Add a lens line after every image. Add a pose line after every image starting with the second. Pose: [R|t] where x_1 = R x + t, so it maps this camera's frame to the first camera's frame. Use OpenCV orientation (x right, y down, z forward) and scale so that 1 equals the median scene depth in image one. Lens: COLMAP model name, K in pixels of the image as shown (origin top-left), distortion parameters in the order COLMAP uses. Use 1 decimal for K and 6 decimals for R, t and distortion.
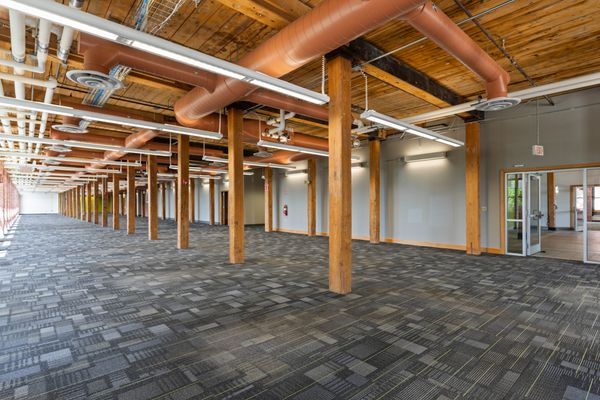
lens RADIAL K [[292.7, 0, 300.0], [0, 292.7, 200.0], [0, 0, 1]] dist [0.015599, 0.000376]
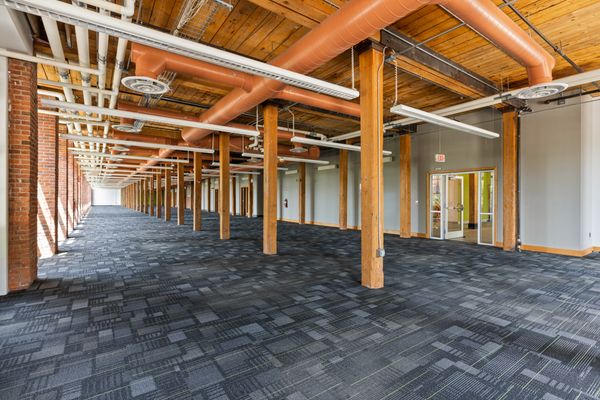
lens RADIAL K [[293.2, 0, 300.0], [0, 293.2, 200.0], [0, 0, 1]] dist [-0.000246, 0.000375]
pose [[0.990130, 0.003242, -0.140111, 0.088039], [-0.000200, 0.999764, 0.021717, -0.002457], [0.140148, -0.021475, 0.989898, -0.090988]]
